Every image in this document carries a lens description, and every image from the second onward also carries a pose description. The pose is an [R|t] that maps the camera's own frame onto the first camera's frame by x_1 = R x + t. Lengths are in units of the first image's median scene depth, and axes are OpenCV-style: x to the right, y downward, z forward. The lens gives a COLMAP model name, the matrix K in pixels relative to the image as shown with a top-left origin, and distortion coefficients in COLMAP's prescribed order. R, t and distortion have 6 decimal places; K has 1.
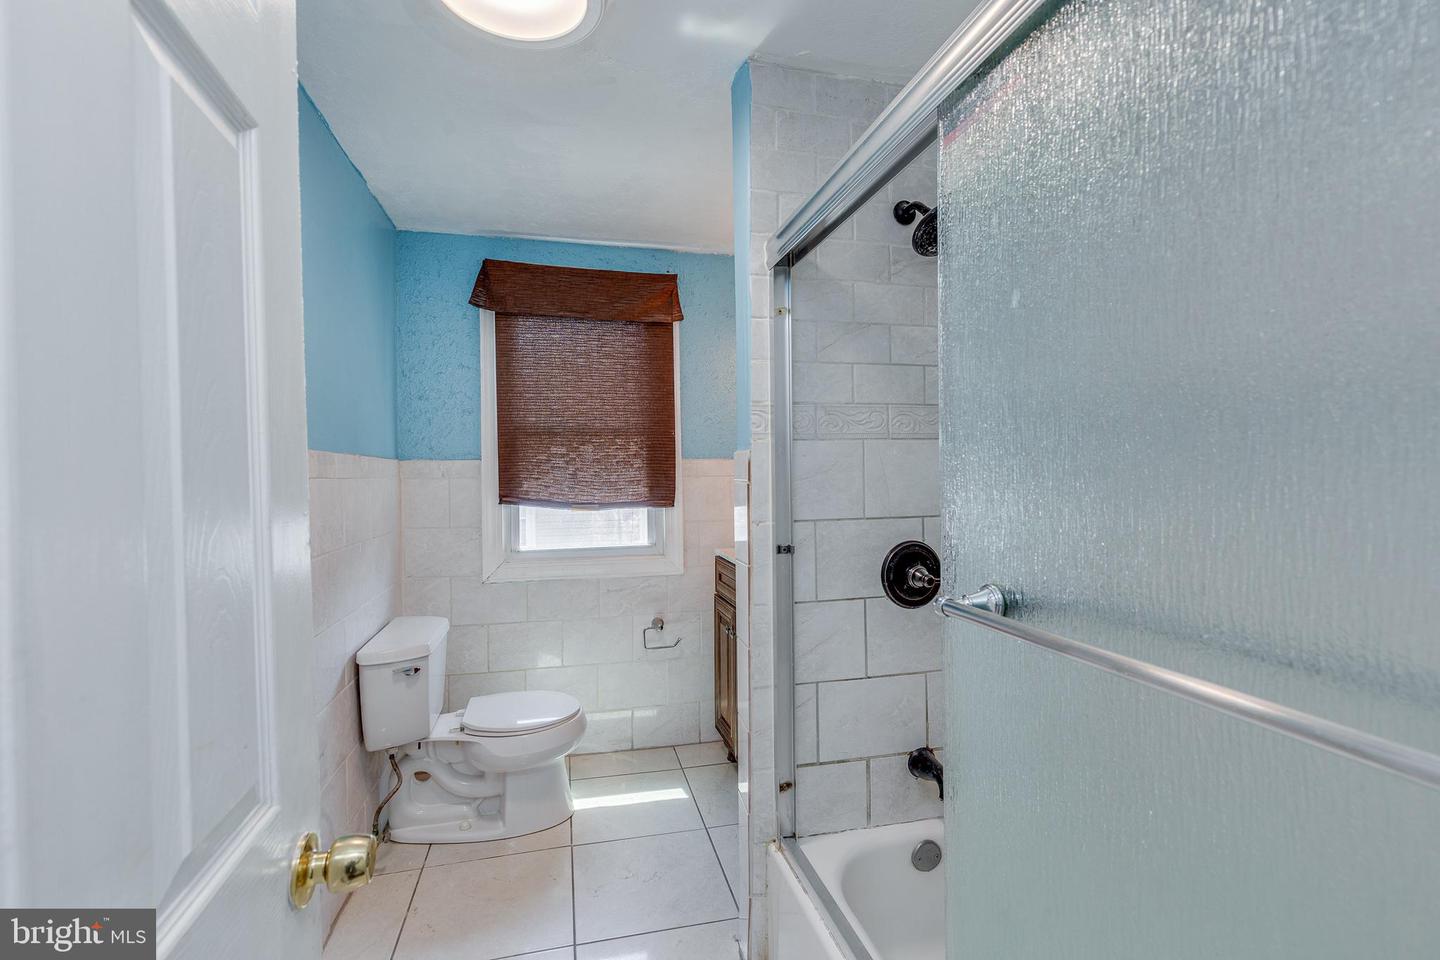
lens RADIAL K [[662.8, 0, 716.8], [0, 662.8, 480.7], [0, 0, 1]] dist [0.007156, -0.000289]
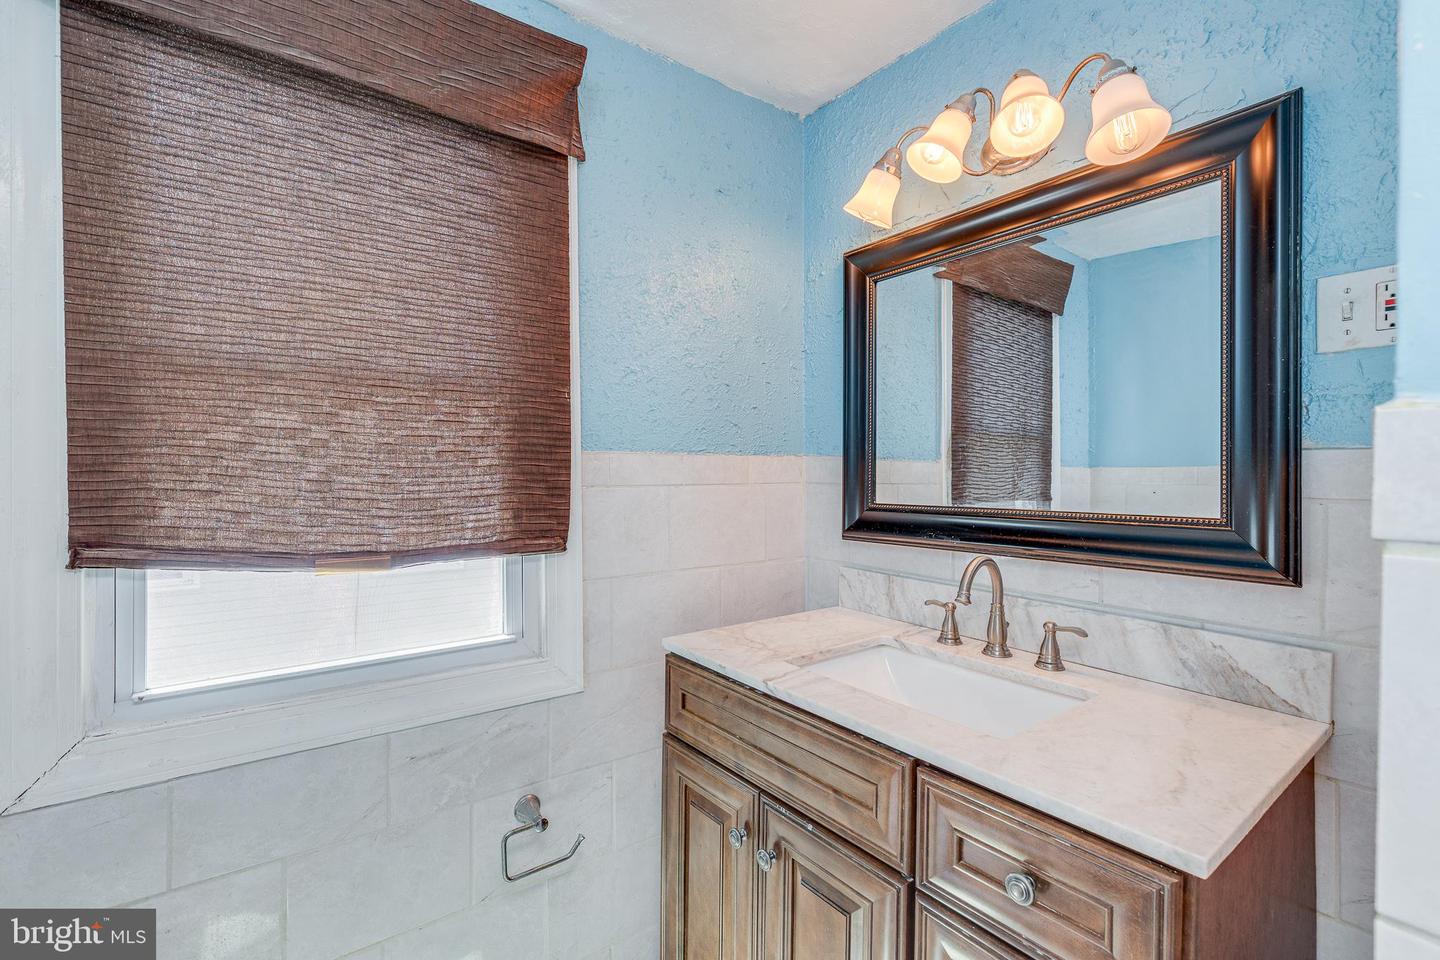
lens RADIAL K [[662.8, 0, 716.8], [0, 662.8, 480.7], [0, 0, 1]] dist [0.007156, -0.000289]
pose [[0.909943, 0.007684, 0.414662, -0.164978], [-0.002899, 0.999922, -0.012167, -0.005662], [-0.414723, 0.009869, 0.909894, 0.538698]]
